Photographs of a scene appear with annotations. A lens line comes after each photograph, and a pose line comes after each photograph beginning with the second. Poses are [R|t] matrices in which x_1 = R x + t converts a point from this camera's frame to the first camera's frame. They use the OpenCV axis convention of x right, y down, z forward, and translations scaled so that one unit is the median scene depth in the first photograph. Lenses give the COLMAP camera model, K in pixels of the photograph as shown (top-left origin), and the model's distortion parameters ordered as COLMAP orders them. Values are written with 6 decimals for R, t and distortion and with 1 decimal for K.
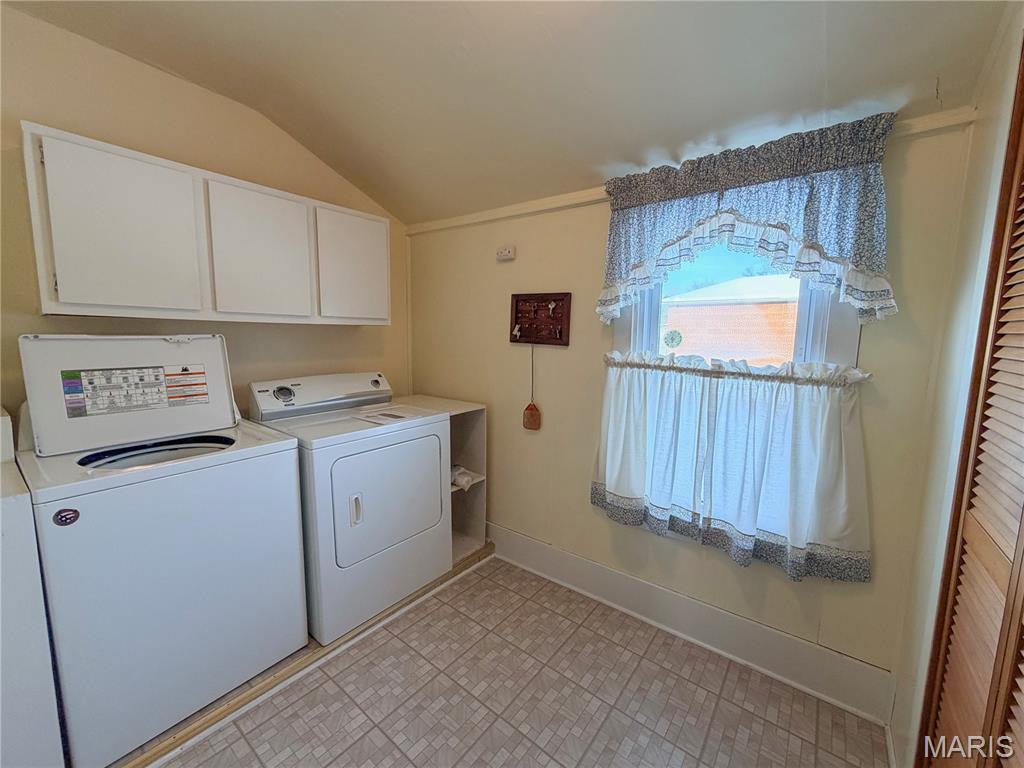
lens RADIAL K [[409.5, 0, 512.0], [0, 409.5, 384.0], [0, 0, 1]] dist [-0.000779, -0.000213]
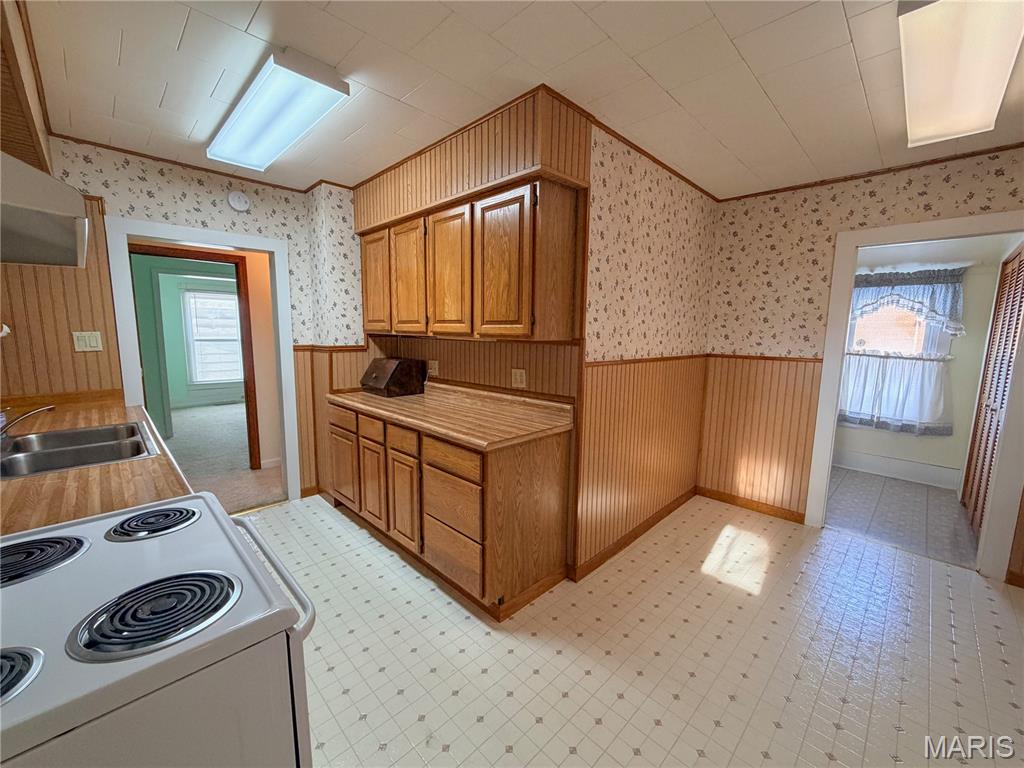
lens RADIAL K [[409.5, 0, 512.0], [0, 409.5, 384.0], [0, 0, 1]] dist [-0.000779, -0.000213]
pose [[0.992634, 0.020448, -0.119410, -1.582505], [-0.018775, 0.999709, 0.015121, 0.154912], [0.119684, -0.012768, 0.992730, -1.892068]]
